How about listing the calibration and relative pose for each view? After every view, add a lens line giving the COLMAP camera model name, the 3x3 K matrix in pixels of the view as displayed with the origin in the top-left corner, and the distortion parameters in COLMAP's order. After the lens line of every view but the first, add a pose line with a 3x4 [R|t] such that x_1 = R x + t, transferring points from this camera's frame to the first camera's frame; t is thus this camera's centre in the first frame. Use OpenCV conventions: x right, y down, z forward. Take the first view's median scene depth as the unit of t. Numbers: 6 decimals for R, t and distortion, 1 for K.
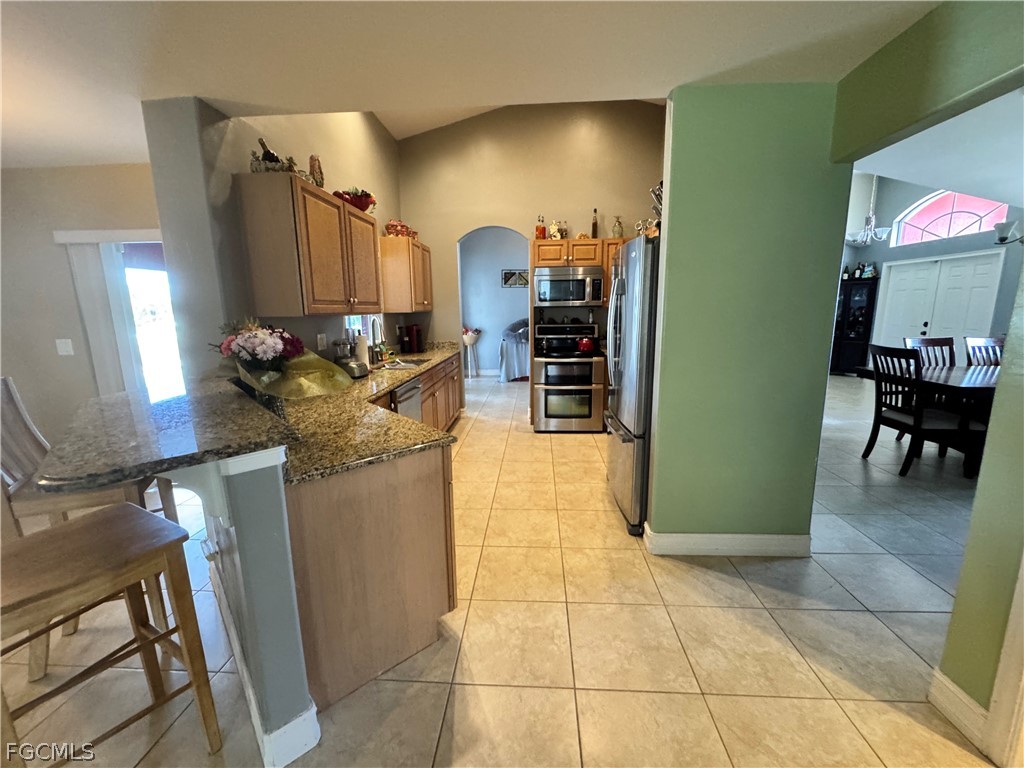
lens RADIAL K [[420.7, 0, 512.0], [0, 420.7, 384.0], [0, 0, 1]] dist [0.000340, -0.000130]
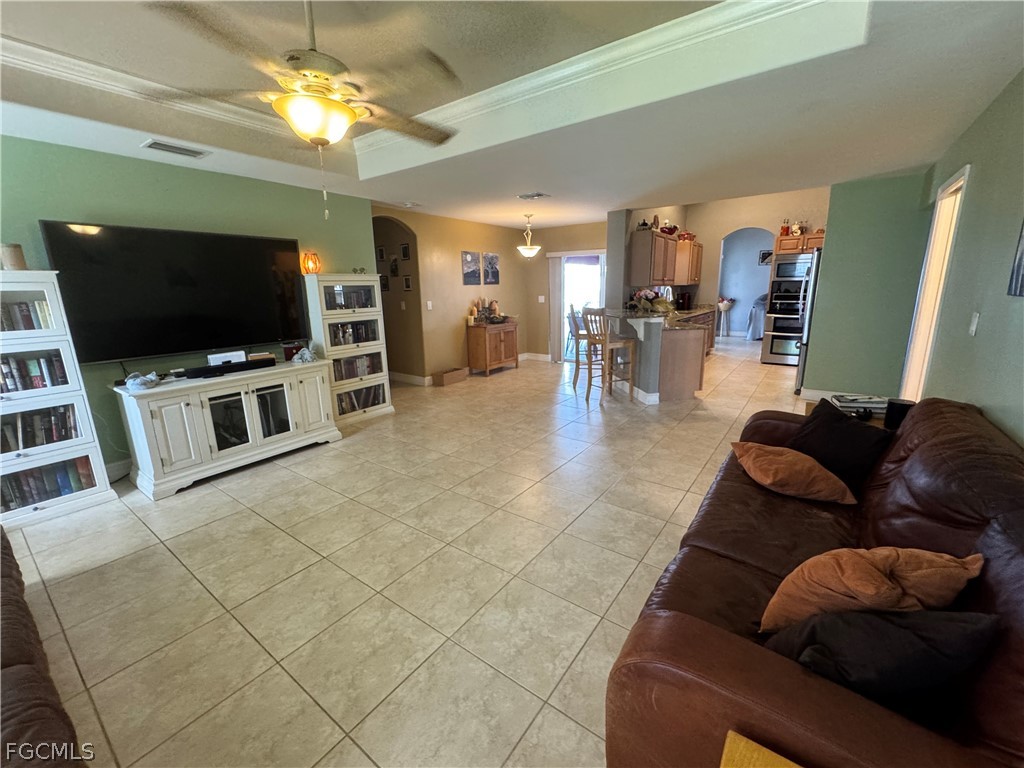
lens RADIAL K [[420.7, 0, 512.0], [0, 420.7, 384.0], [0, 0, 1]] dist [0.000340, -0.000130]
pose [[0.840990, 0.121524, -0.527226, 0.136233], [-0.090790, 0.992329, 0.083909, 0.180304], [0.533379, -0.022699, 0.845572, -1.004411]]
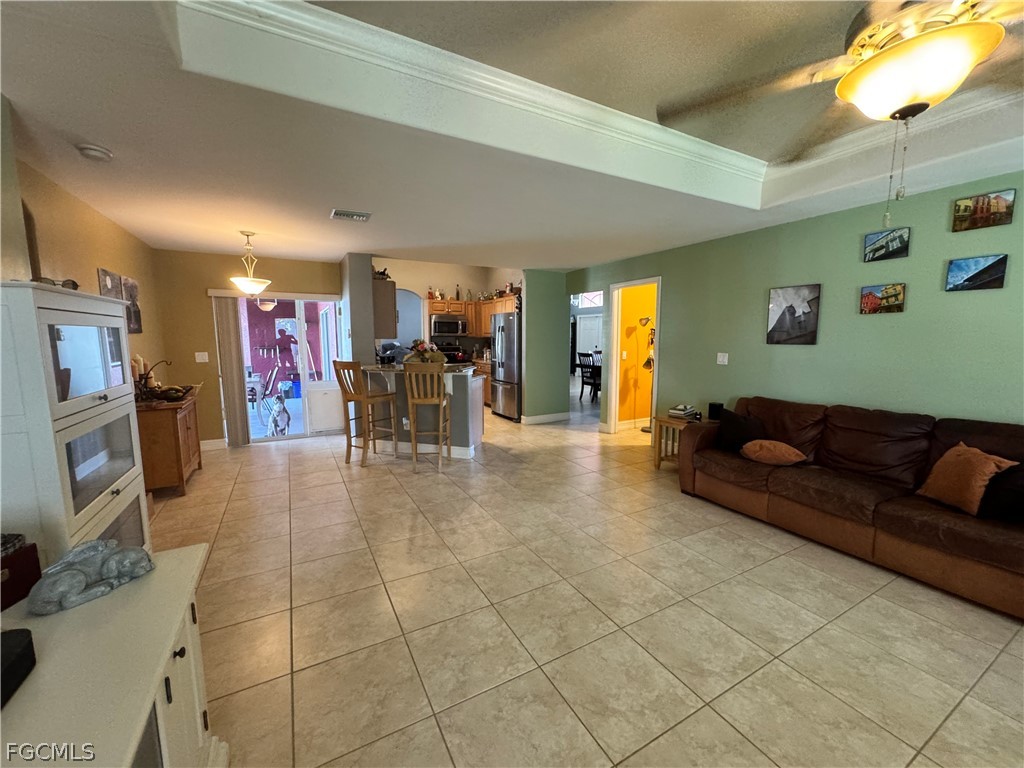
lens RADIAL K [[409.8, 0, 513.8], [0, 409.8, 383.3], [0, 0, 1]] dist [-0.001416, -0.000221]
pose [[0.846902, -0.050022, 0.529392, -0.728413], [0.086939, 0.995195, -0.045046, 0.156392], [-0.524594, 0.084174, 0.847181, -0.802389]]
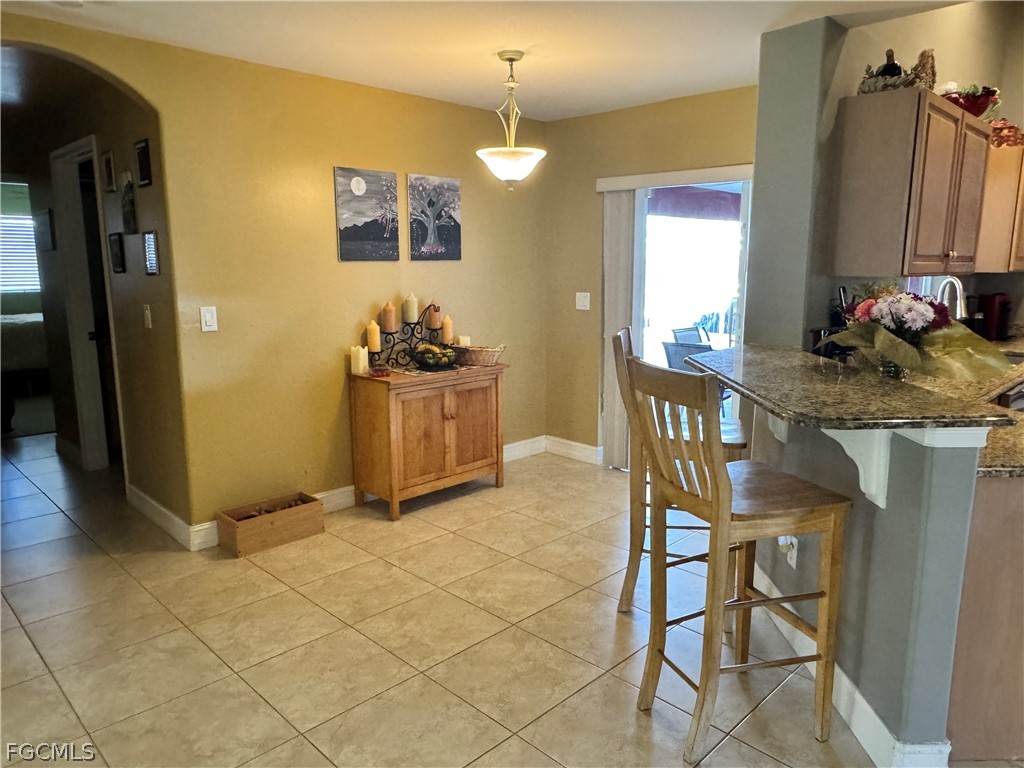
lens RADIAL K [[701.7, 0, 512.0], [0, 701.7, 384.0], [0, 0, 1]] dist [0.004500, 0.004083]
pose [[0.748676, 0.128667, -0.650330, -0.109962], [-0.130139, 0.990422, 0.046134, 0.037706], [0.650037, 0.050093, 0.758250, -0.243684]]
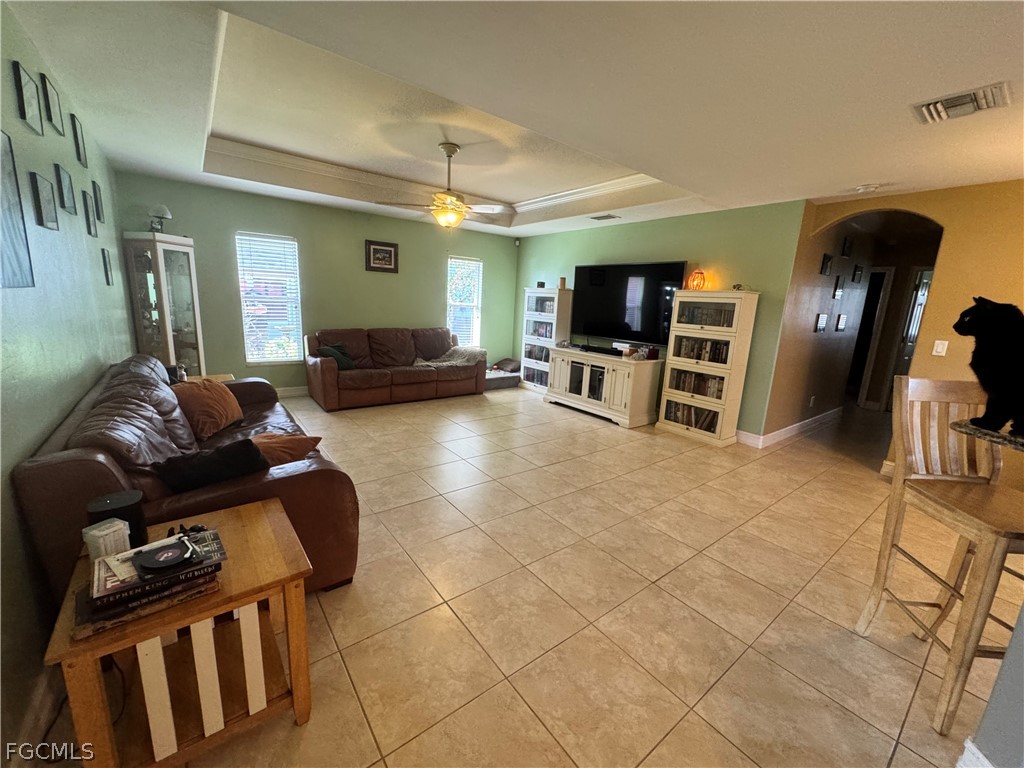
lens RADIAL K [[409.8, 0, 513.8], [0, 409.8, 383.3], [0, 0, 1]] dist [-0.001416, -0.000221]
pose [[-0.751366, 0.111146, -0.650458, 0.264498], [-0.156667, 0.927484, 0.339453, -0.039084], [0.641018, 0.356959, -0.679467, 0.223225]]
